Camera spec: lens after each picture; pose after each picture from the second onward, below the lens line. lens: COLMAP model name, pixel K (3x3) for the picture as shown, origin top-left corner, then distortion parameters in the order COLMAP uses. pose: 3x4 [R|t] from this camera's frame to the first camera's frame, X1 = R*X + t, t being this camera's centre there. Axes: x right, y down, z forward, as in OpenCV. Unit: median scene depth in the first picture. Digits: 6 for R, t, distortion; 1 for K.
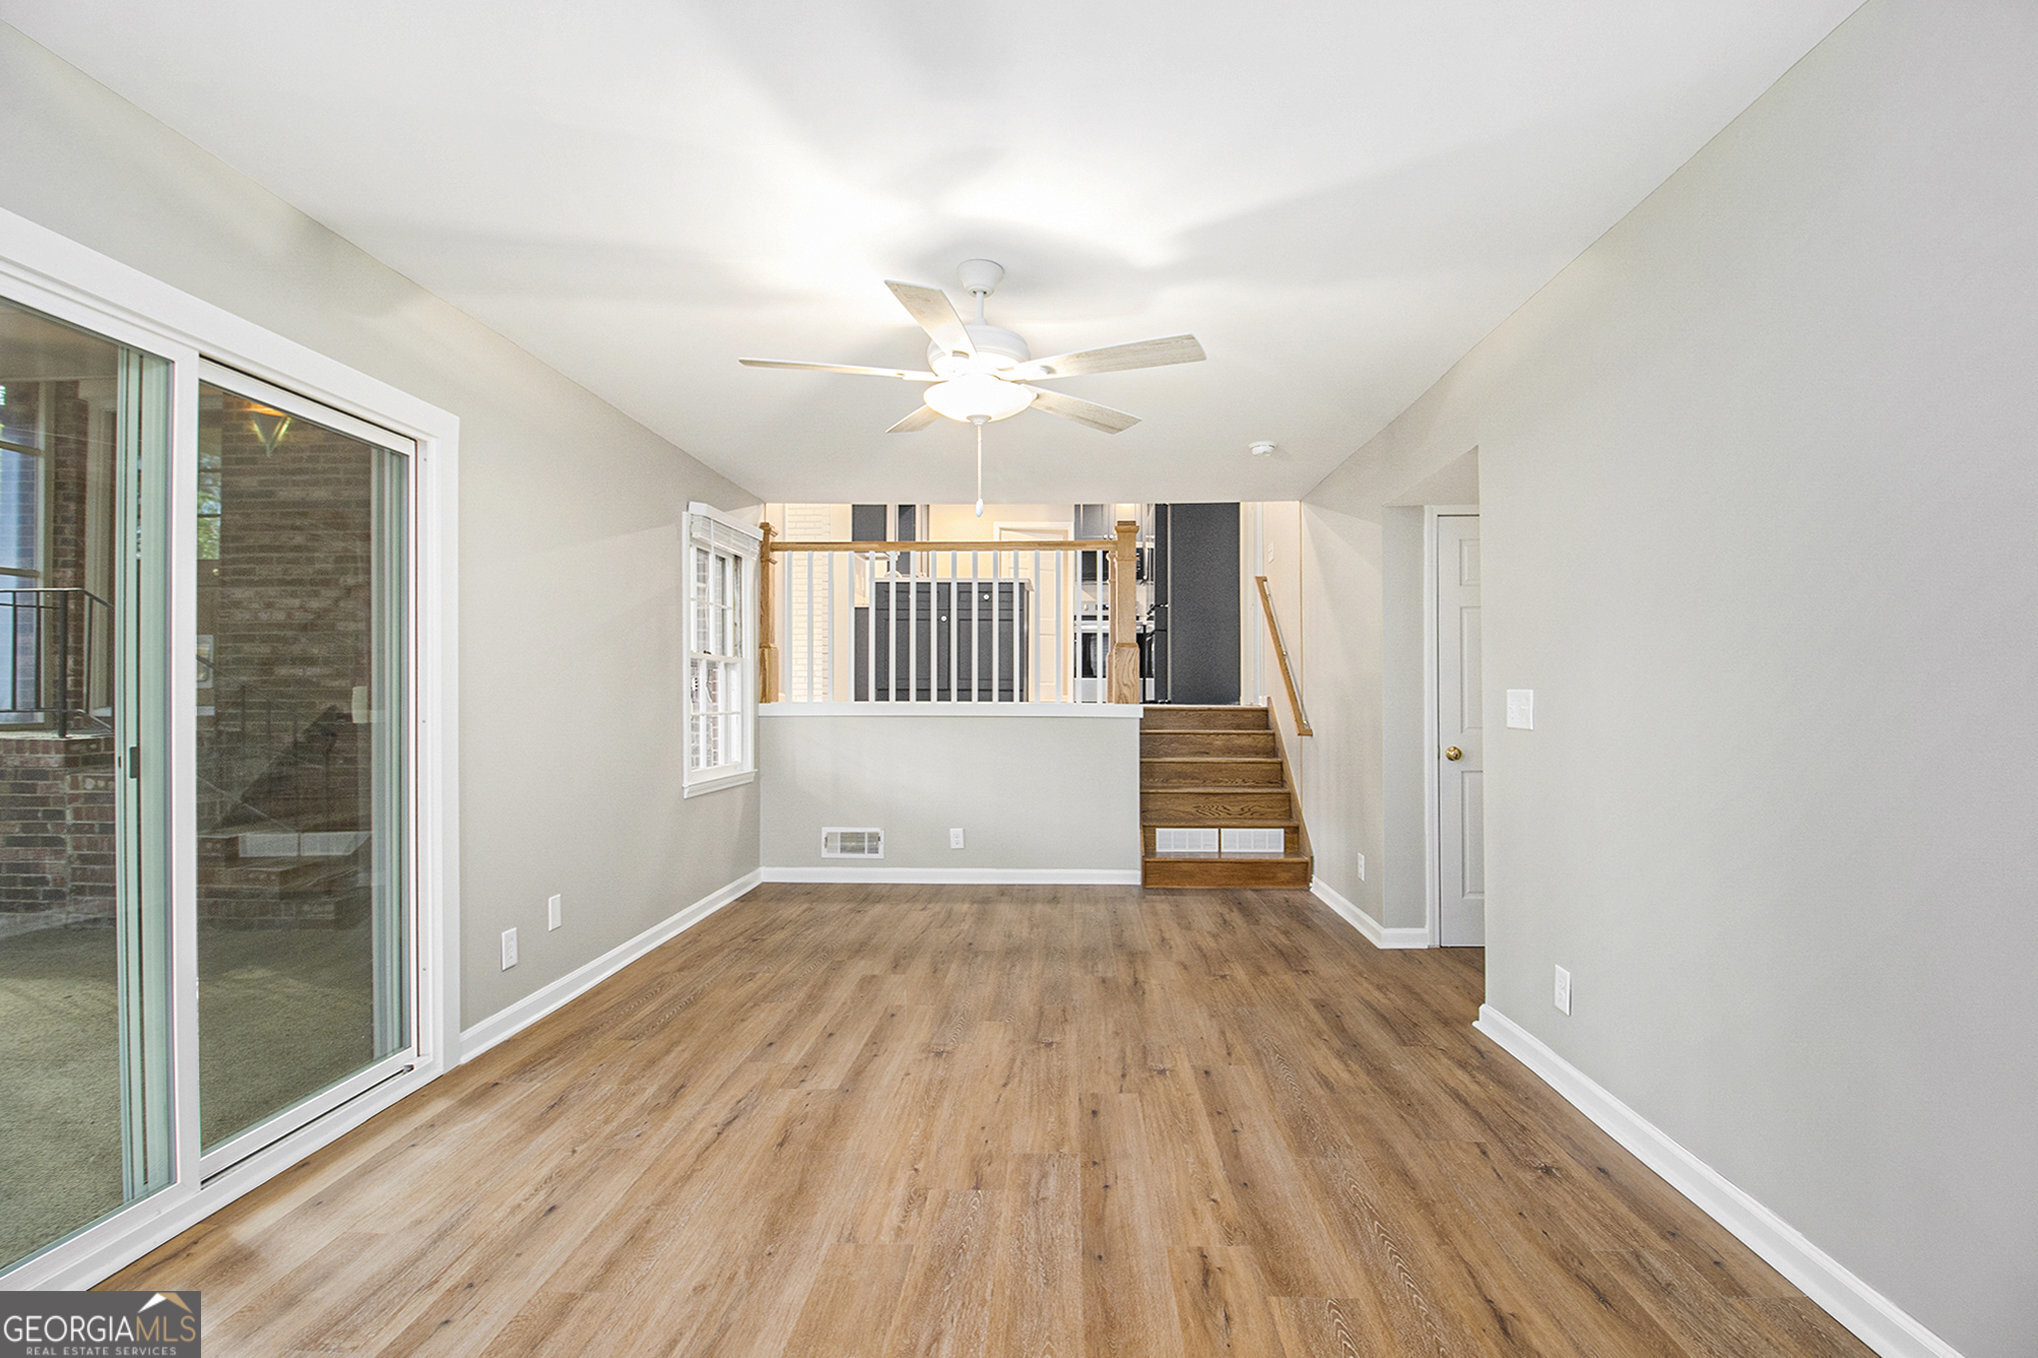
lens RADIAL K [[956.9, 0, 1065.7], [0, 956.9, 679.5], [0, 0, 1]] dist [-0.000036, -0.000032]
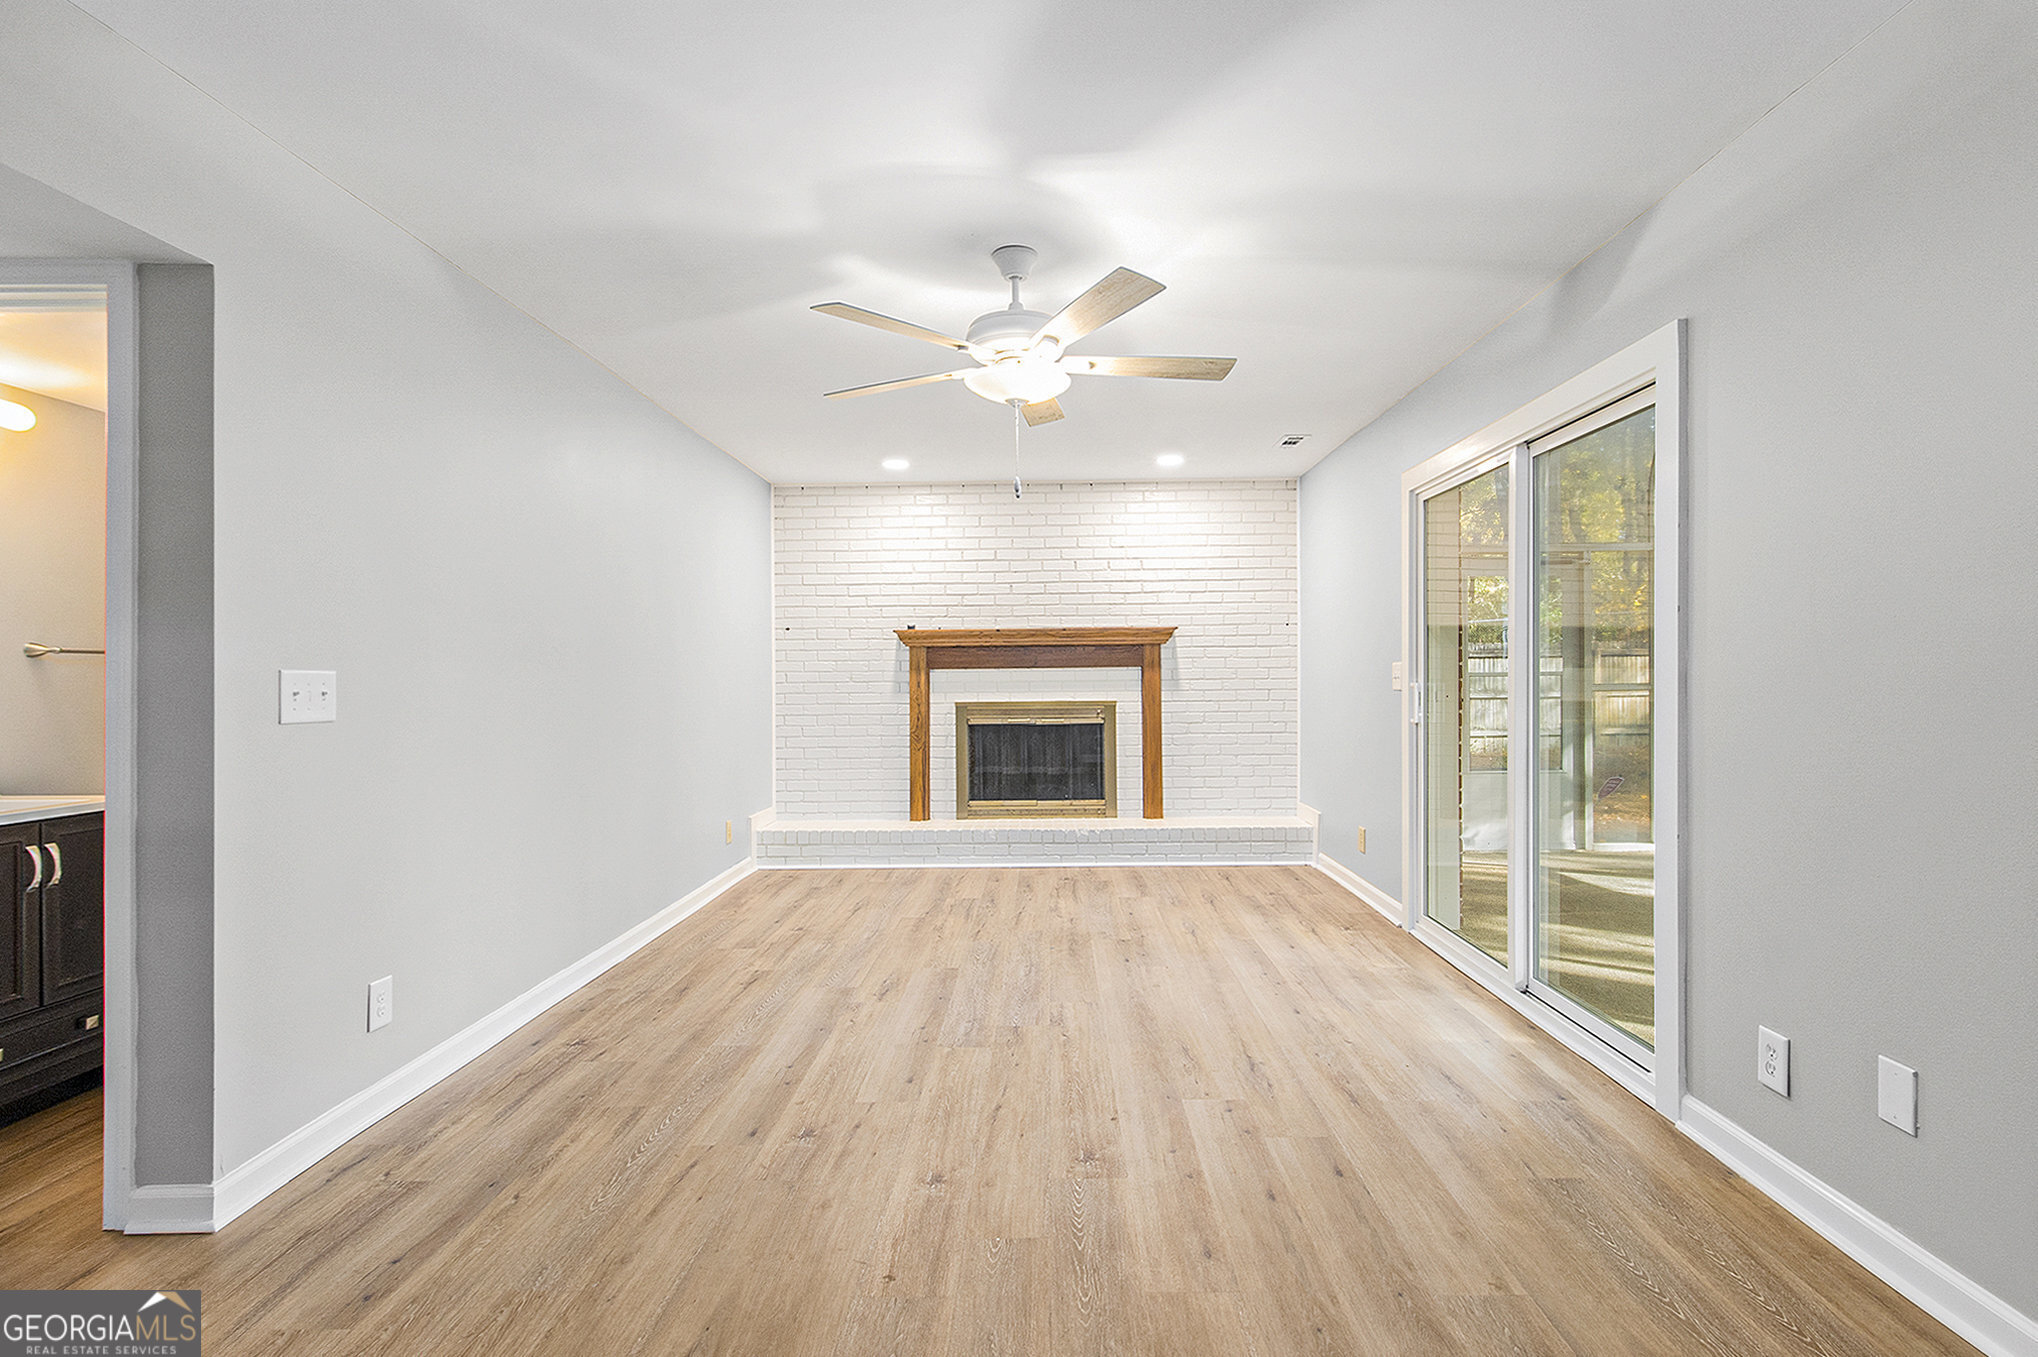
lens RADIAL K [[956.9, 0, 1065.7], [0, 956.9, 679.0], [0, 0, 1]] dist [-0.000036, -0.000032]
pose [[-0.999769, 0.008357, -0.019804, -0.128745], [0.008606, 0.999884, -0.012530, 0.039072], [0.019697, -0.012697, -0.999725, 2.187407]]
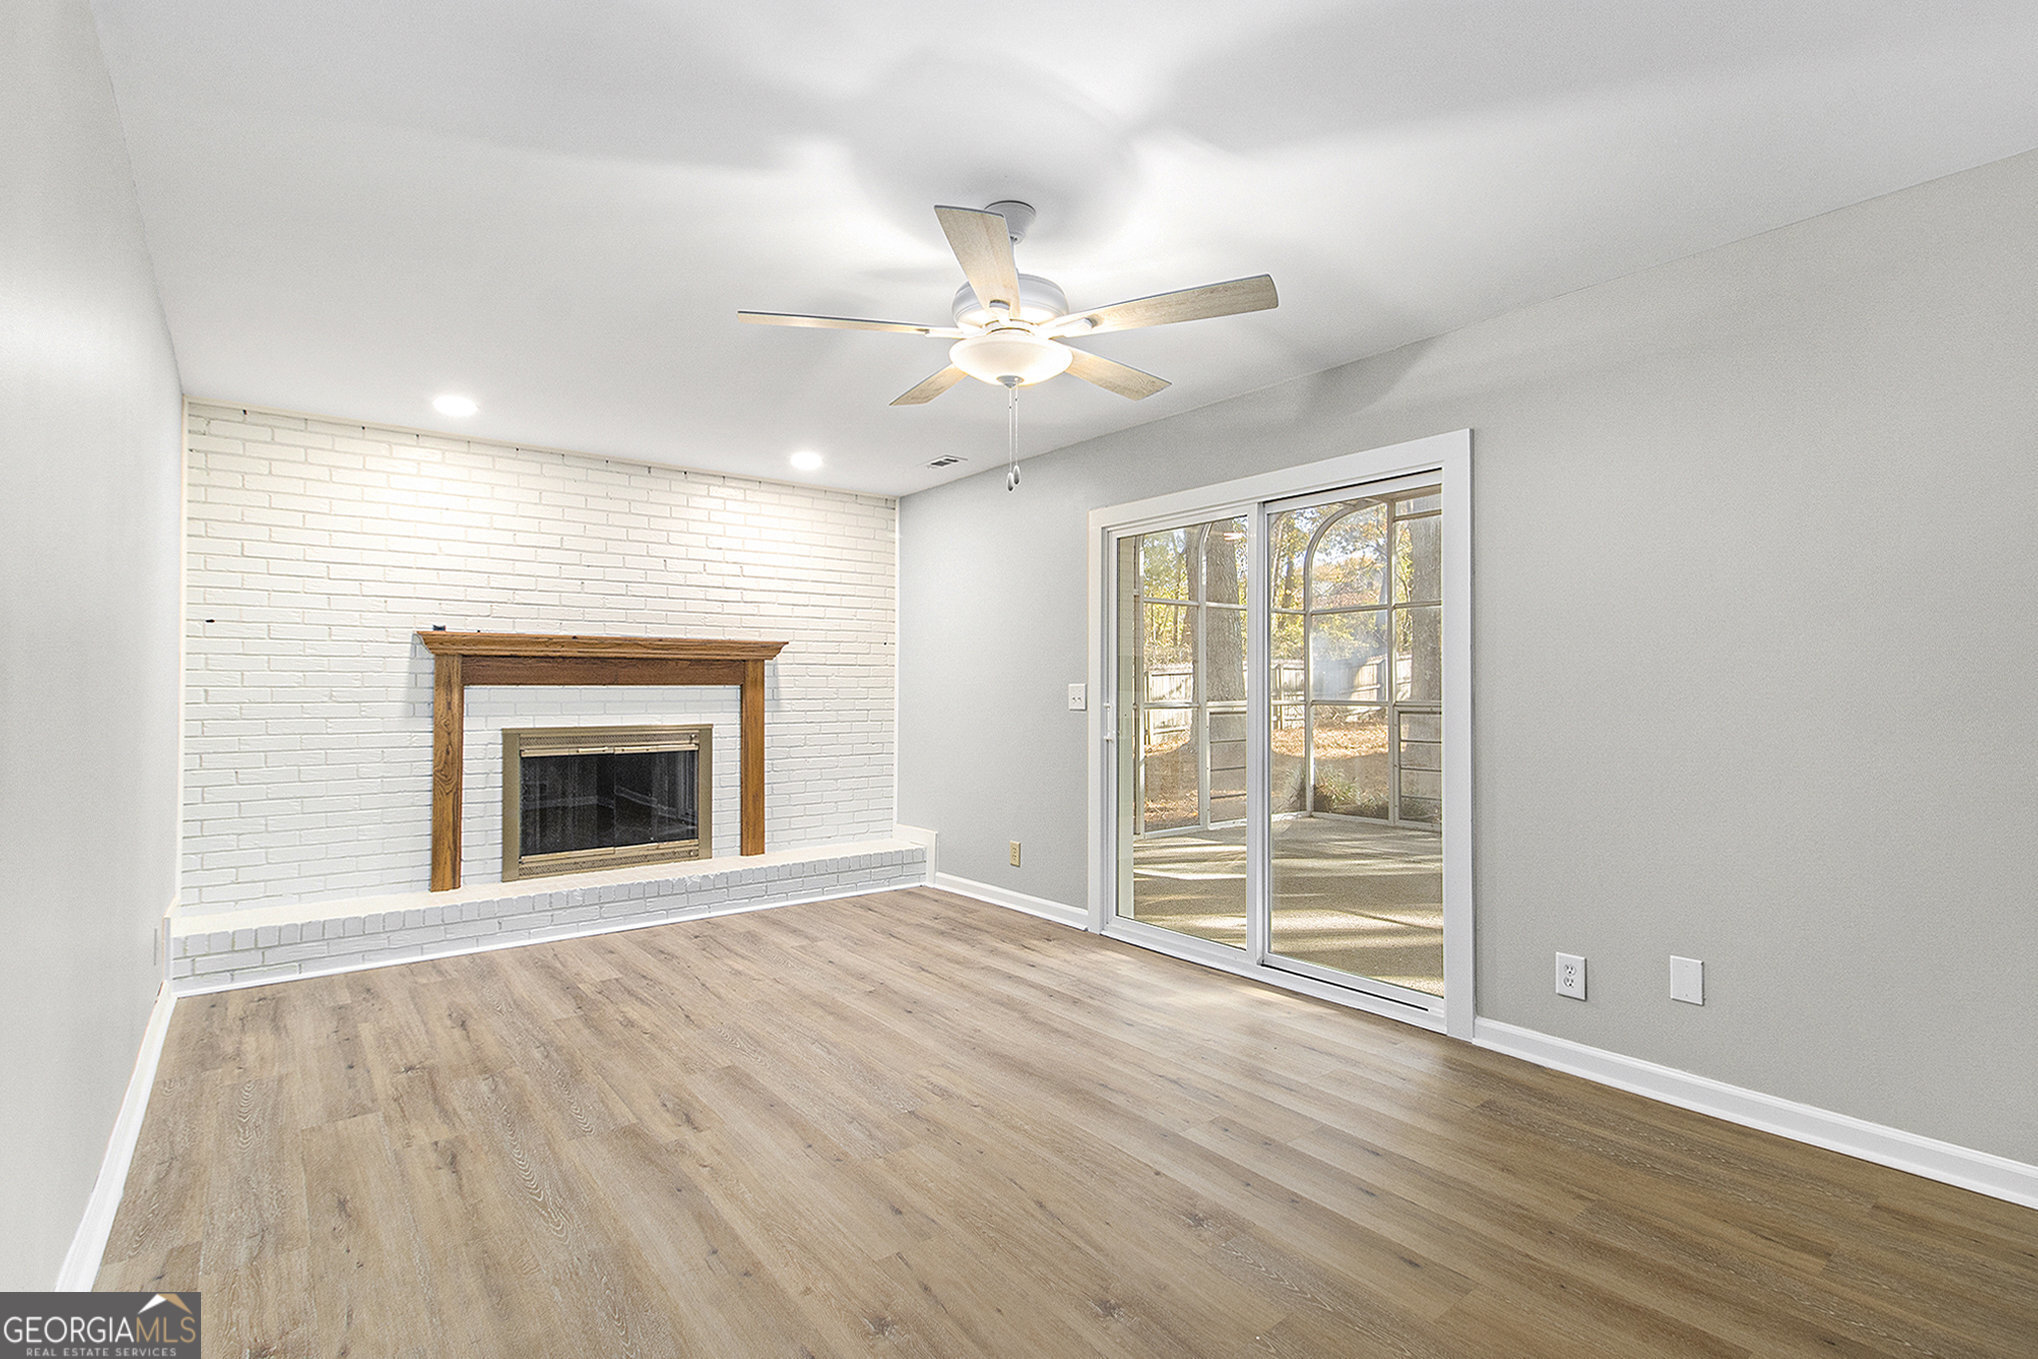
lens RADIAL K [[942.6, 0, 1041.4], [0, 942.6, 677.5], [0, 0, 1]] dist [0.001871, 0.000221]
pose [[-0.768192, -0.008795, -0.640159, 0.481752], [0.012409, 0.999513, -0.028622, 0.031318], [0.640099, -0.029931, -0.767709, 1.826012]]
